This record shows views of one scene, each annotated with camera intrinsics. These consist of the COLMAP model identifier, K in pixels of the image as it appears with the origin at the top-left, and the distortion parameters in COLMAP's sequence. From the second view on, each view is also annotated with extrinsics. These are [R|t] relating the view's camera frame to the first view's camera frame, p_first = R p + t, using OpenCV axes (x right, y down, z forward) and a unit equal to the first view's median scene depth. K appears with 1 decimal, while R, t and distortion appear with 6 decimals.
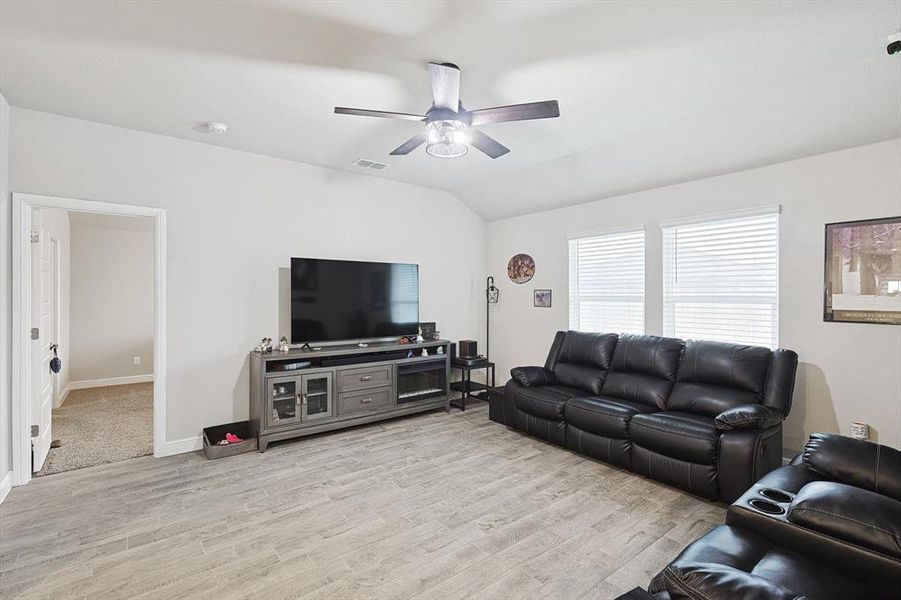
lens RADIAL K [[414.6, 0, 451.2], [0, 414.6, 297.3], [0, 0, 1]] dist [0.001703, 0.000495]
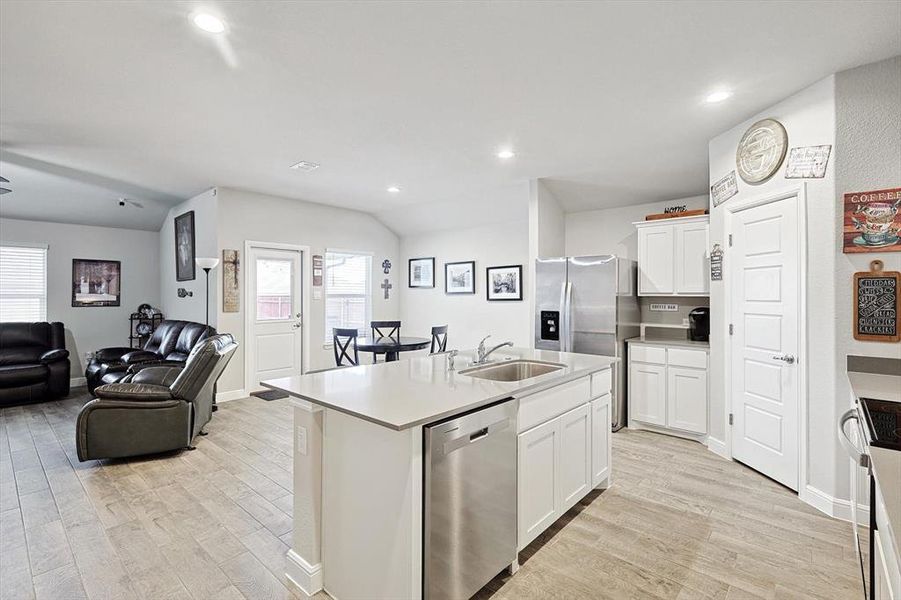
lens RADIAL K [[416.8, 0, 451.4], [0, 416.8, 291.3], [0, 0, 1]] dist [0.001566, 0.000063]
pose [[-0.180140, 0.006544, 0.983619, -1.139619], [0.004365, 0.999973, -0.005854, 0.002111], [-0.983631, 0.003238, -0.180164, -0.361478]]
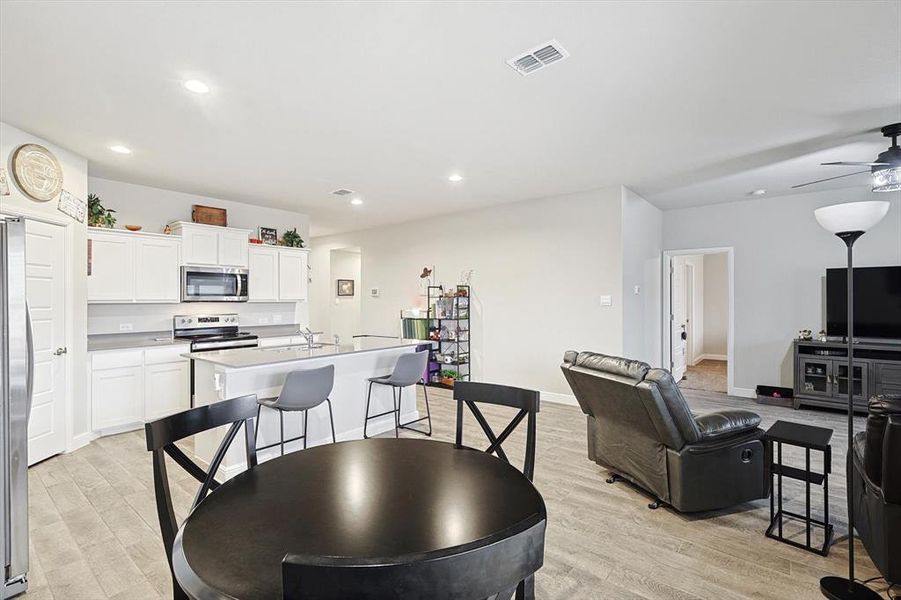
lens RADIAL K [[414.6, 0, 451.2], [0, 414.6, 297.3], [0, 0, 1]] dist [0.001703, 0.000495]
pose [[0.221418, -0.004783, -0.975167, 0.623653], [-0.001258, 0.999986, -0.005191, 0.000503], [0.975178, 0.002376, 0.221409, -0.428228]]
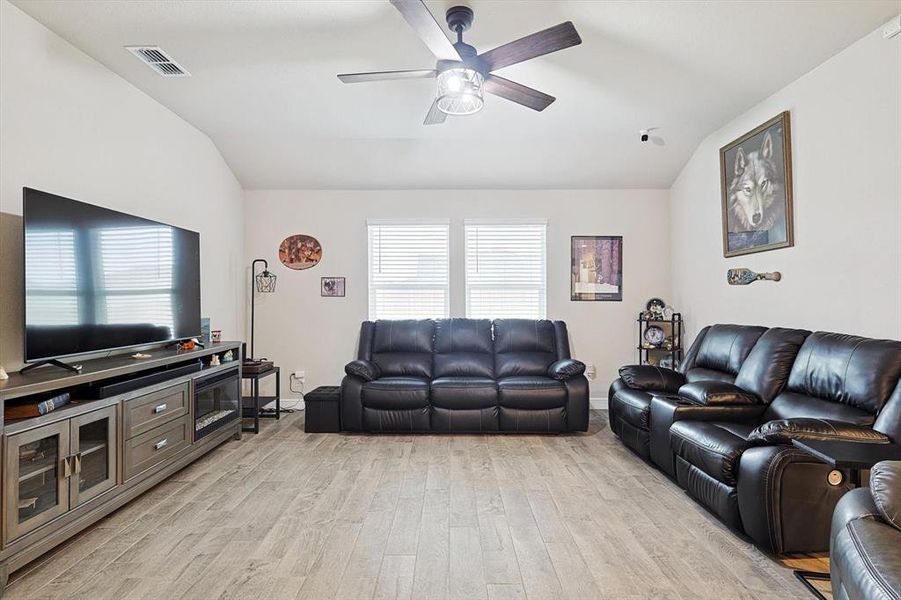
lens RADIAL K [[443.8, 0, 451.8], [0, 443.8, 297.9], [0, 0, 1]] dist [0.001985, 0.000471]
pose [[0.611612, -0.000122, 0.791158, -0.502844], [0.005106, 0.999980, -0.003792, 0.040787], [-0.791141, 0.006359, 0.611601, 0.282661]]
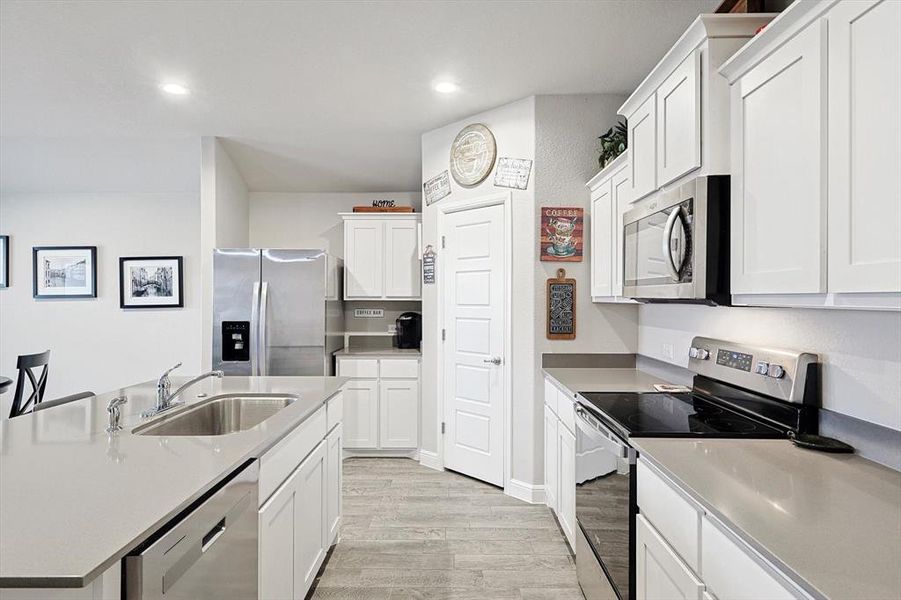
lens RADIAL K [[500.3, 0, 450.8], [0, 500.3, 296.7], [0, 0, 1]] dist [0.004718, 0.000982]
pose [[-0.784294, 0.001306, 0.620388, -1.020063], [0.003162, 0.999993, 0.001893, 0.000760], [-0.620381, 0.003447, -0.784293, -0.311438]]
